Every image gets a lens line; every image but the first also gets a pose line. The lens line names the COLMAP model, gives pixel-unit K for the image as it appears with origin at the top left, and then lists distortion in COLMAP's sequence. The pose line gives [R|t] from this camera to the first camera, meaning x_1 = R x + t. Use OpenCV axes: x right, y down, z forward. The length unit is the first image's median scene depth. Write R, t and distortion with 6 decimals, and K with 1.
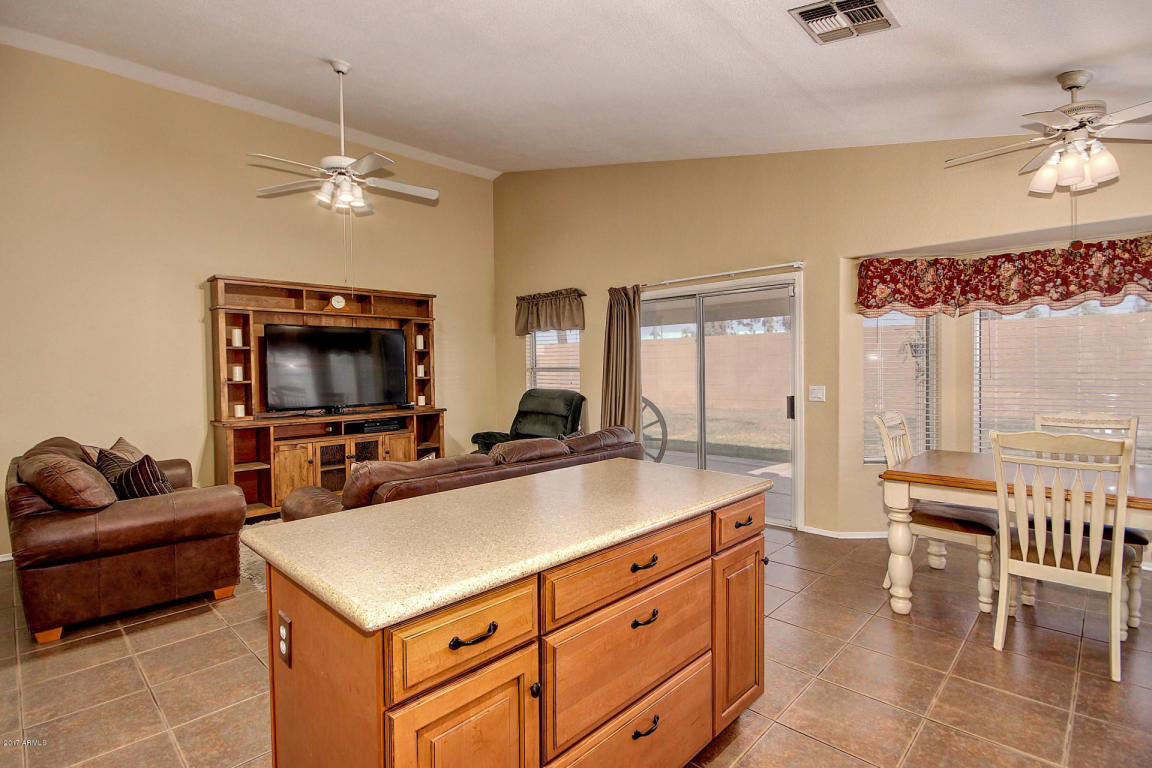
lens RADIAL K [[567.4, 0, 570.7], [0, 567.4, 378.2], [0, 0, 1]] dist [0.004256, -0.000122]
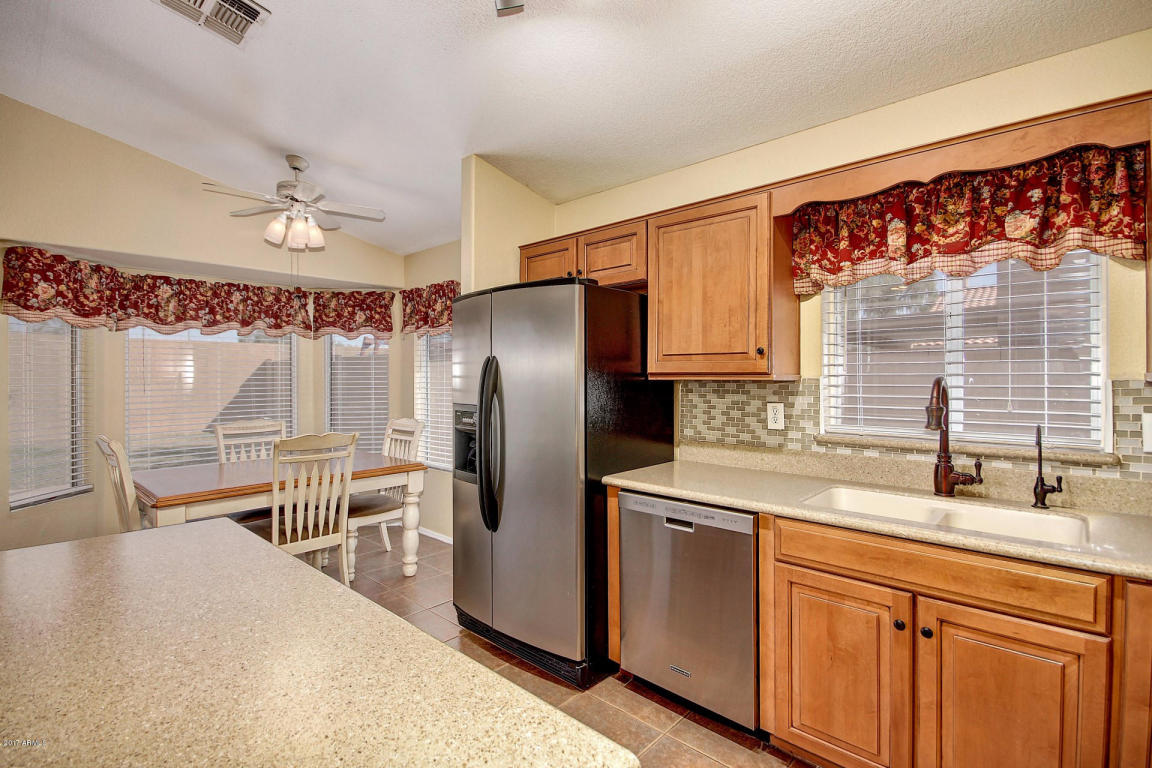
lens RADIAL K [[540.0, 0, 569.2], [0, 540.0, 376.9], [0, 0, 1]] dist [0.016517, -0.016724]
pose [[-0.028425, 0.013676, 0.999502, -0.210479], [0.024665, 0.999612, -0.012976, -0.001345], [-0.999292, 0.024284, -0.028751, 0.240514]]
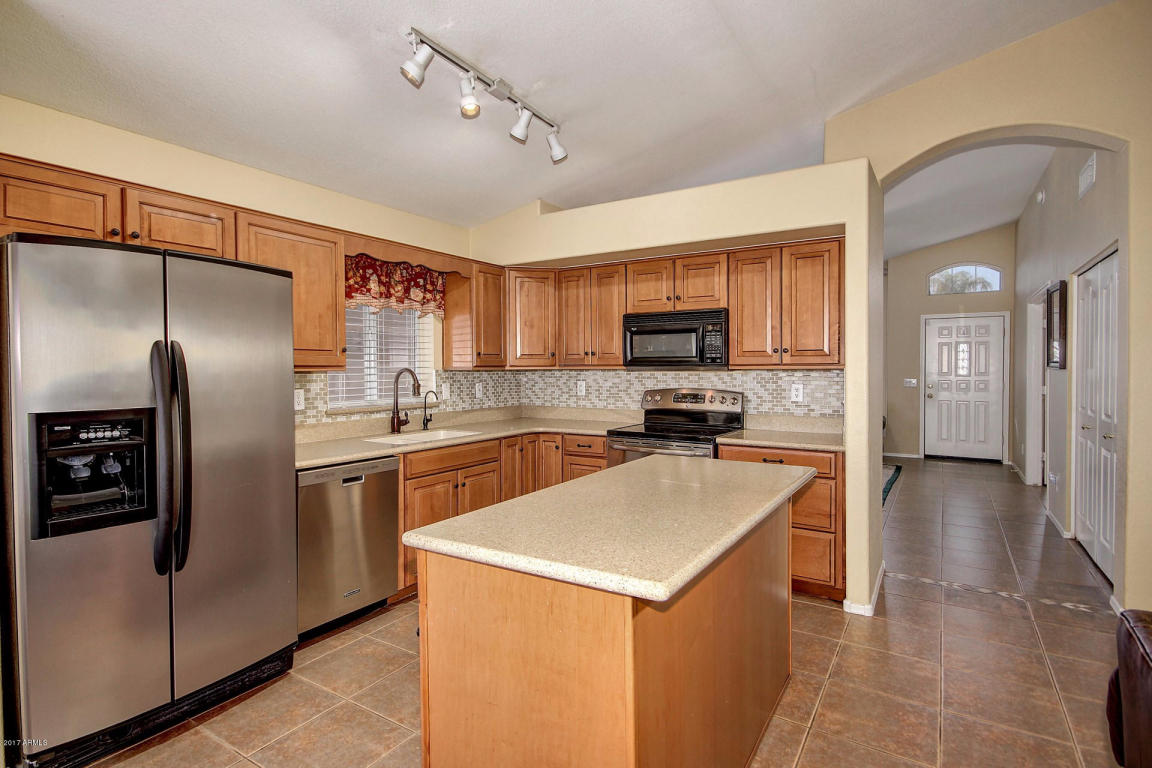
lens RADIAL K [[578.6, 0, 569.5], [0, 578.6, 376.3], [0, 0, 1]] dist [0.000899, 0.000461]
pose [[-0.979079, 0.019562, -0.202538, 0.126223], [0.011913, 0.999171, 0.038917, -0.017704], [0.203131, 0.035690, -0.978501, 0.791878]]
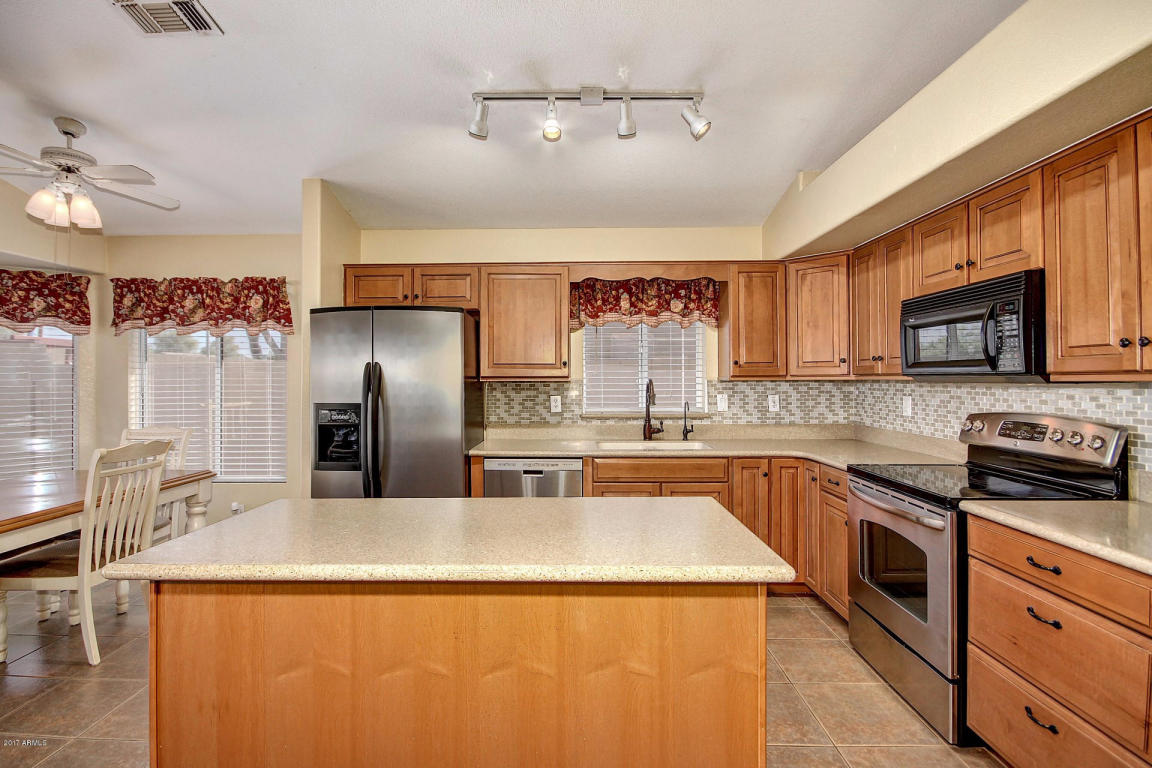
lens RADIAL K [[540.0, 0, 569.2], [0, 540.0, 376.9], [0, 0, 1]] dist [0.016517, -0.016724]
pose [[-0.693253, 0.018519, 0.720457, -0.302191], [0.029374, 0.999565, 0.002572, -0.008048], [-0.720096, 0.022945, -0.693495, 0.585628]]
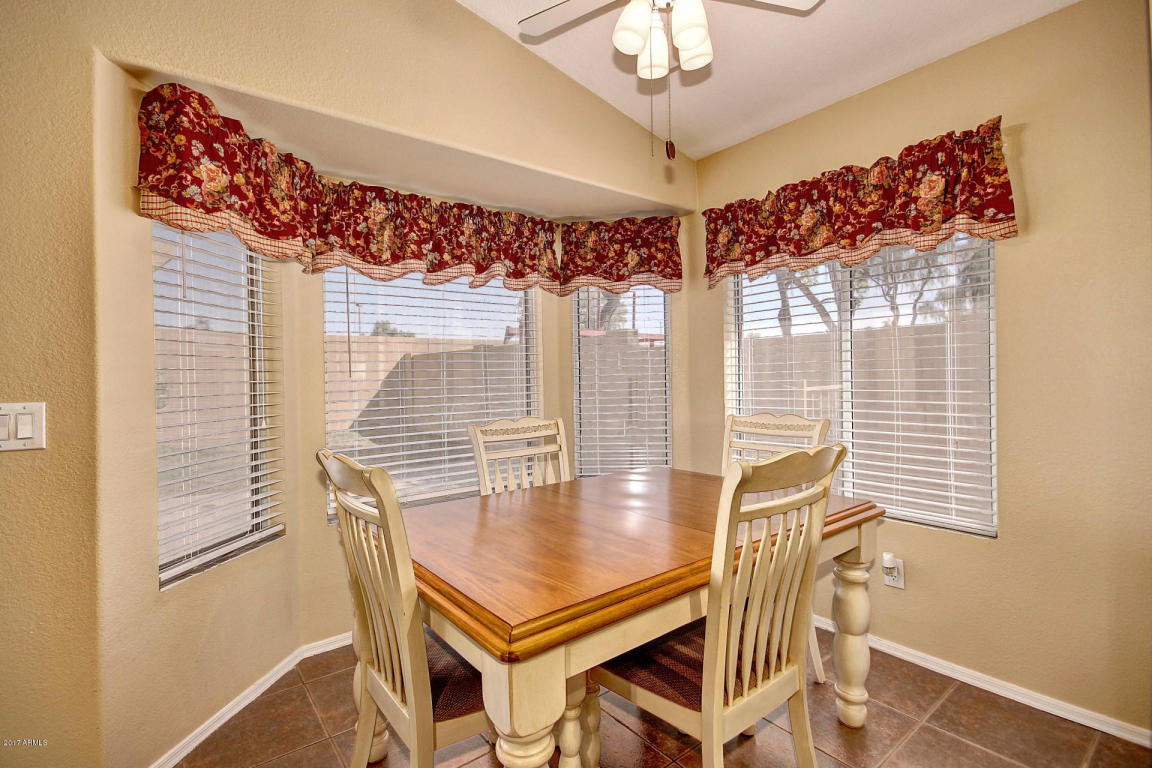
lens RADIAL K [[529.4, 0, 570.7], [0, 529.4, 377.3], [0, 0, 1]] dist [-0.004492, 0.001109]
pose [[0.124344, 0.009051, 0.992198, 0.159839], [0.037703, 0.999193, -0.013840, 0.014336], [-0.991523, 0.039130, 0.123903, 0.594664]]
